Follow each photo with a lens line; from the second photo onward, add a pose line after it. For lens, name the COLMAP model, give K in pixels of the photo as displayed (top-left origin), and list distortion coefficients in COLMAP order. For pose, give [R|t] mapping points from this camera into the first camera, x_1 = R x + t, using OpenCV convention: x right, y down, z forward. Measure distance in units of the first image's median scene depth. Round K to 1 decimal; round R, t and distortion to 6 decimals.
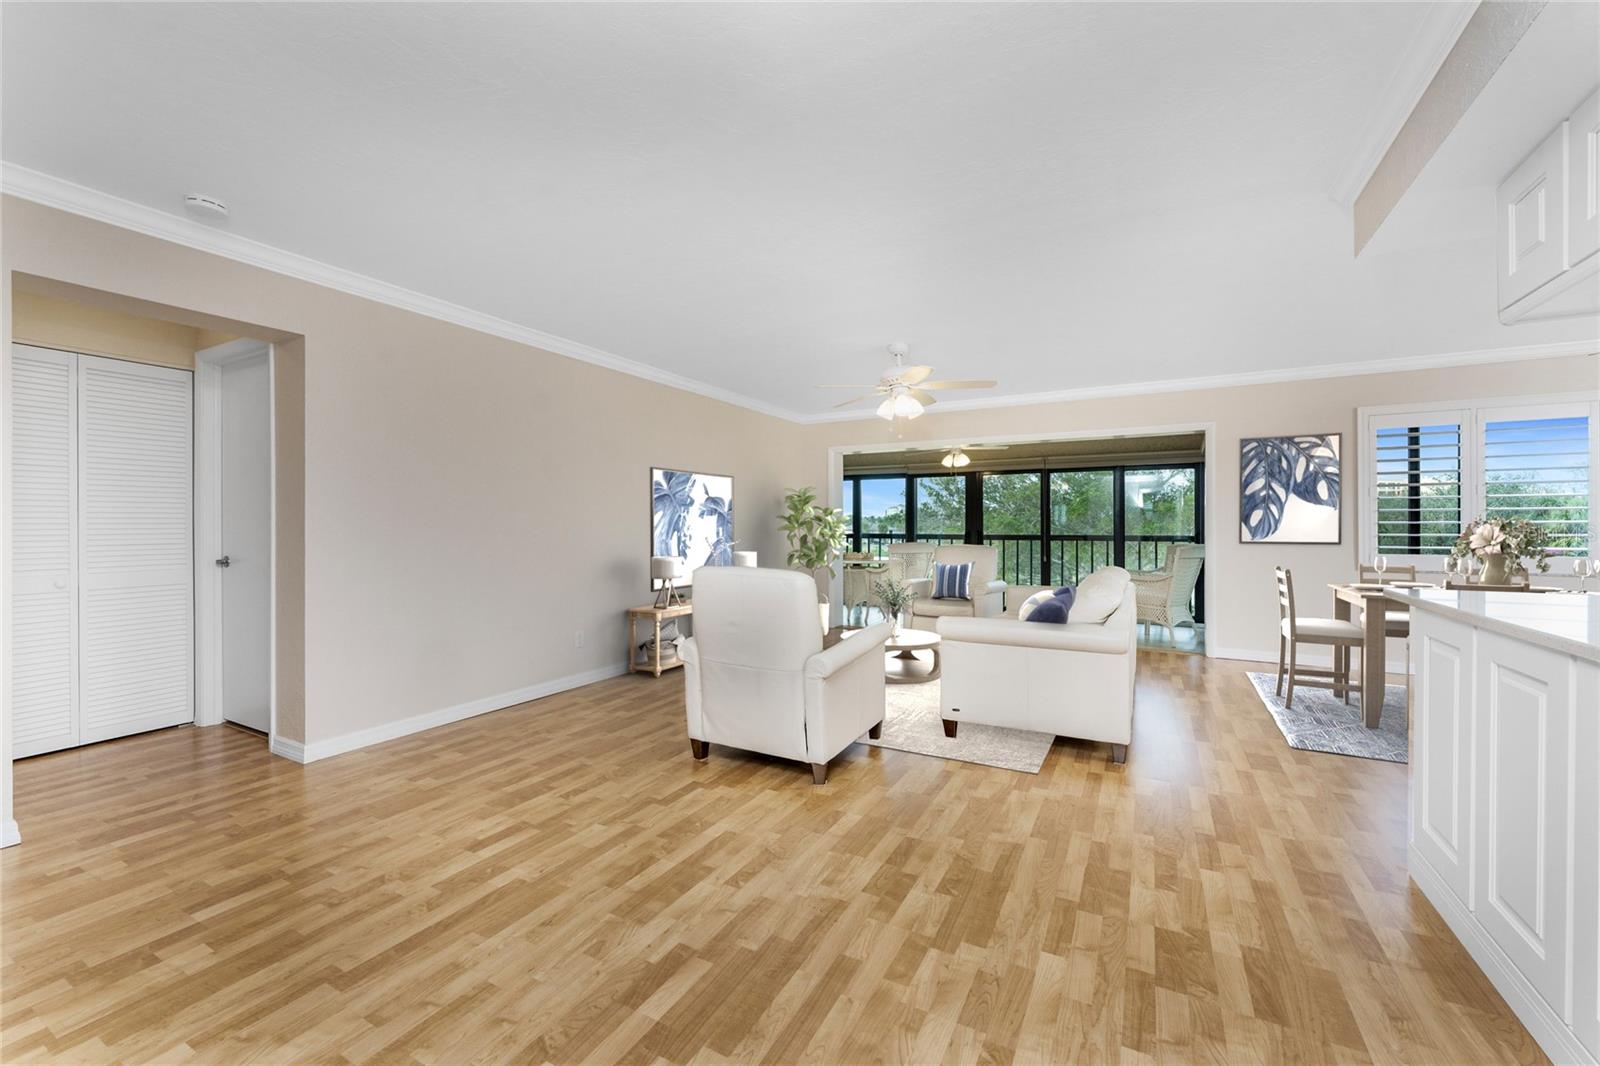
lens RADIAL K [[640.8, 0, 774.5], [0, 640.8, 539.6], [0, 0, 1]] dist [0.003488, -0.001148]
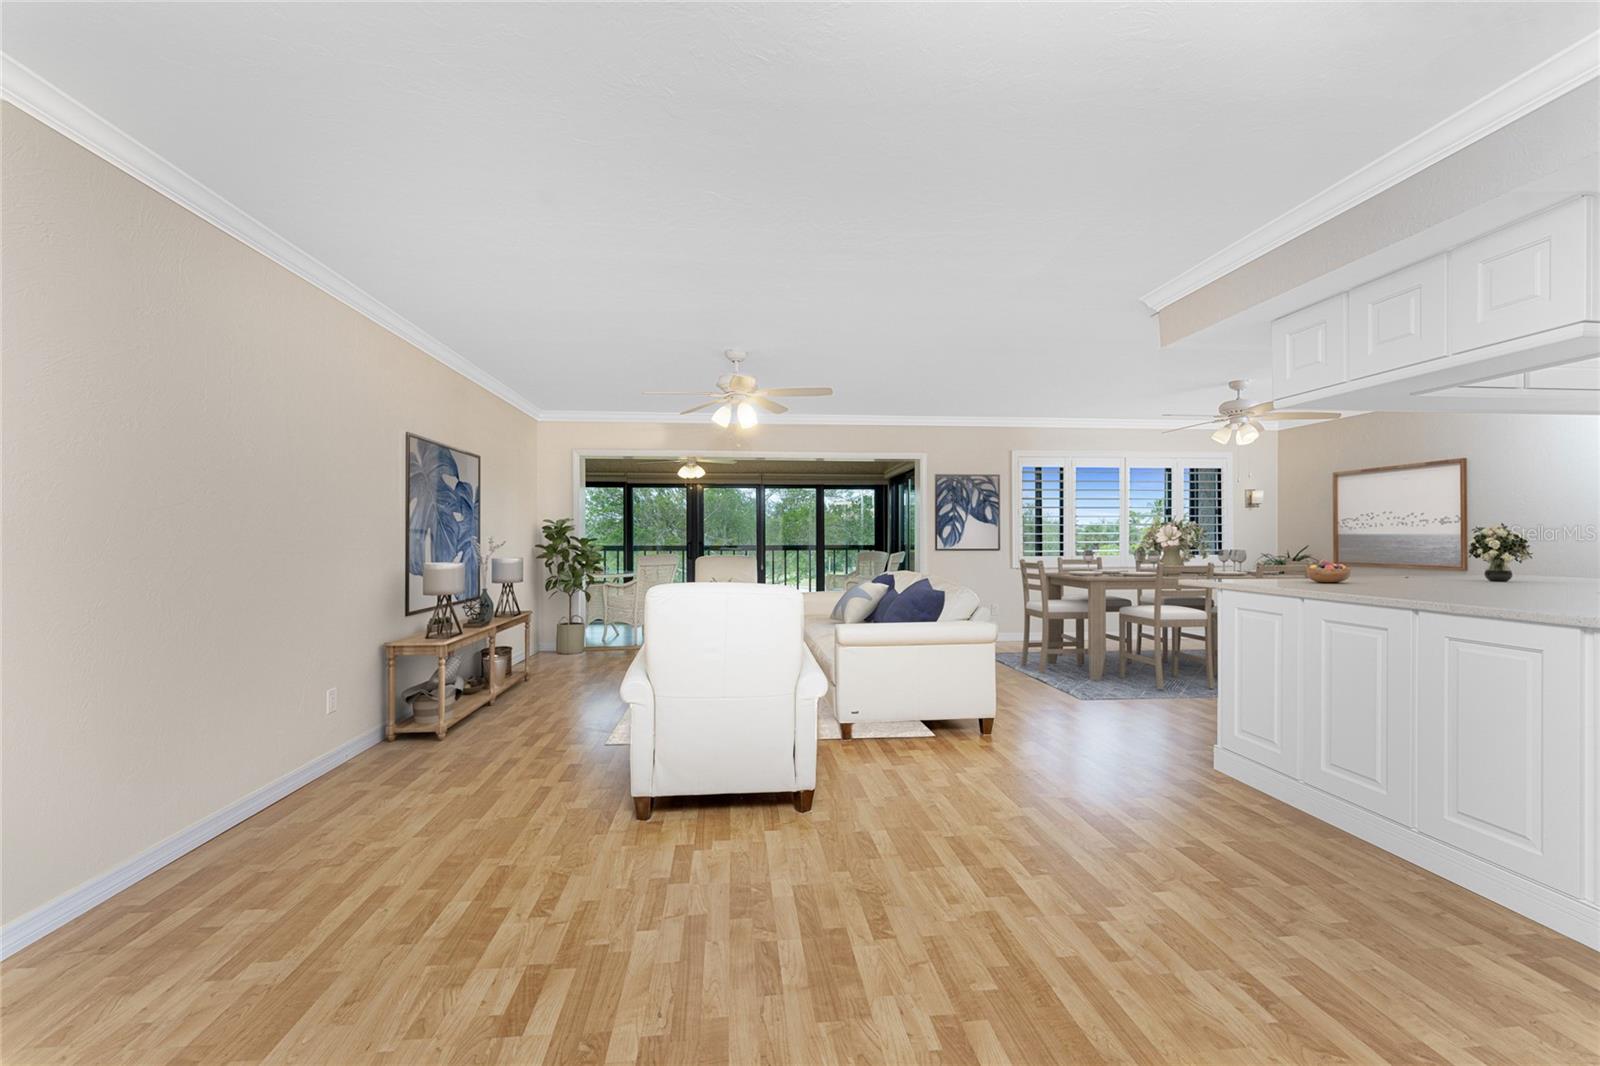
lens RADIAL K [[640.8, 0, 799.2], [0, 640.8, 542.7], [0, 0, 1]] dist [0.003488, -0.001148]
pose [[0.815866, -0.001636, 0.578239, -0.470665], [0.008214, 0.999928, -0.008760, -0.005150], [-0.578183, 0.011897, 0.815821, 0.226867]]
